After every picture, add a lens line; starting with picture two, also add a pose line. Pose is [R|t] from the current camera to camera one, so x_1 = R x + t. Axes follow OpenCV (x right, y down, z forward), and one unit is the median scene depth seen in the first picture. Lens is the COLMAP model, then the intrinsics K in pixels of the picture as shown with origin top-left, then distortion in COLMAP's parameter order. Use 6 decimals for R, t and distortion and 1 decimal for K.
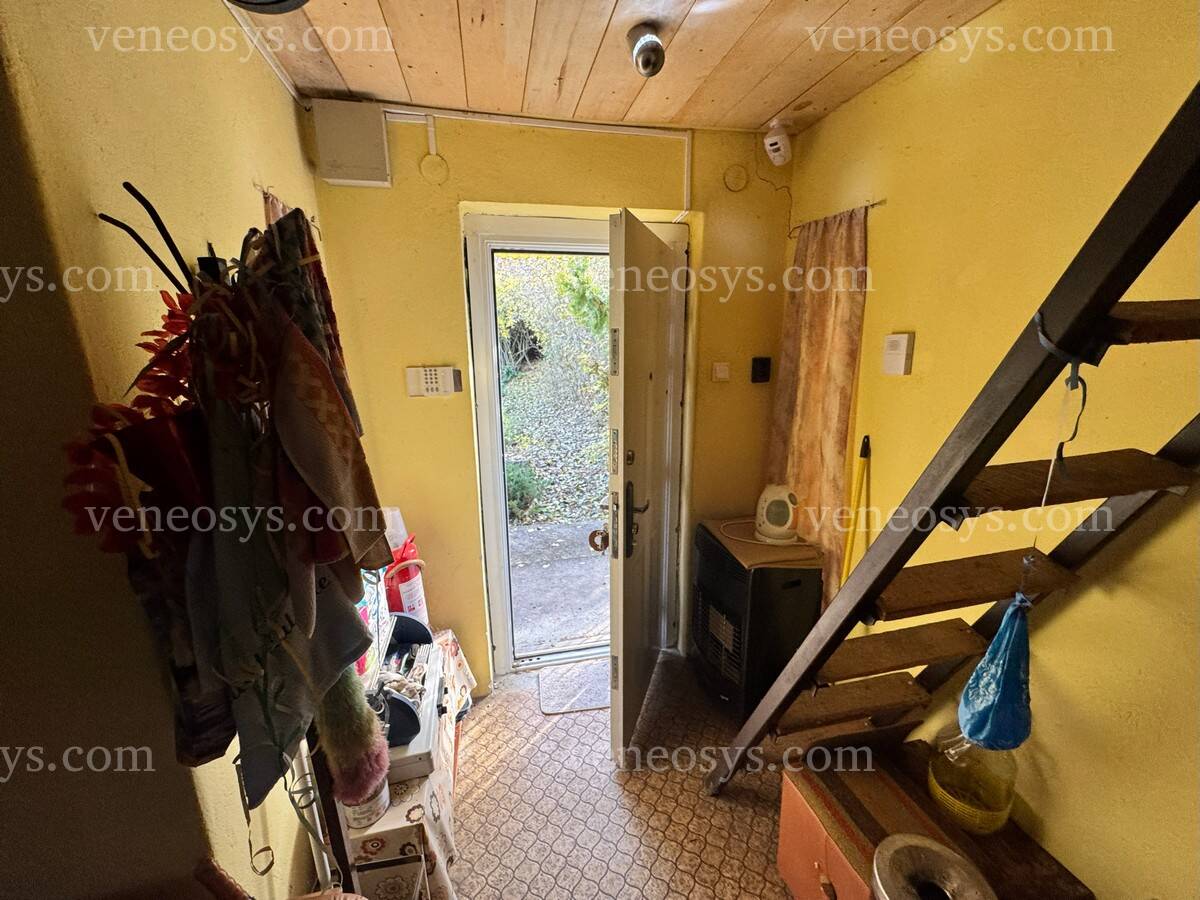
lens RADIAL K [[480.4, 0, 600.7], [0, 480.4, 450.8], [0, 0, 1]] dist [0.000820, 0.000237]
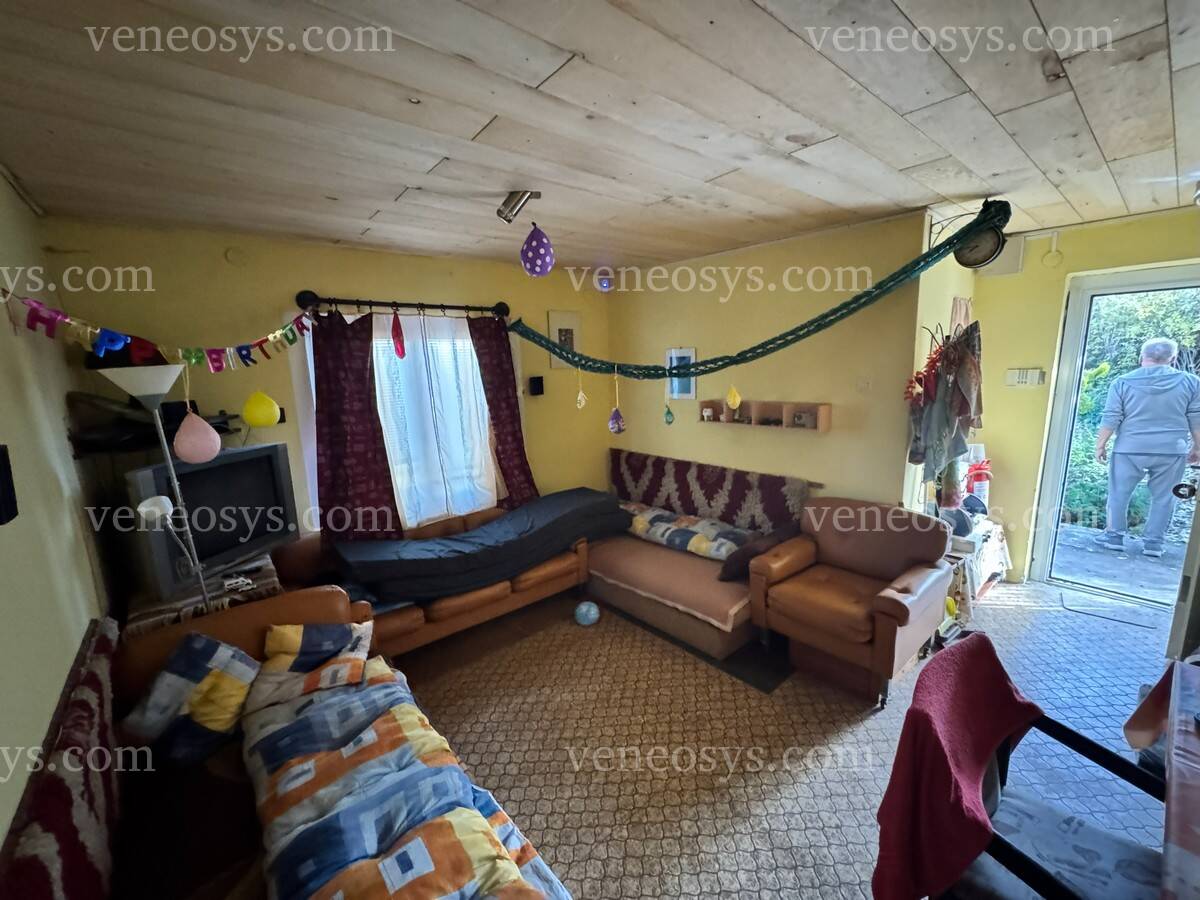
lens RADIAL K [[480.4, 0, 603.7], [0, 480.4, 454.0], [0, 0, 1]] dist [0.000820, 0.000237]
pose [[0.463219, 0.153504, -0.872849, 0.557051], [-0.177308, 0.981025, 0.078432, 0.282933], [0.868326, 0.118432, 0.481647, -1.232121]]
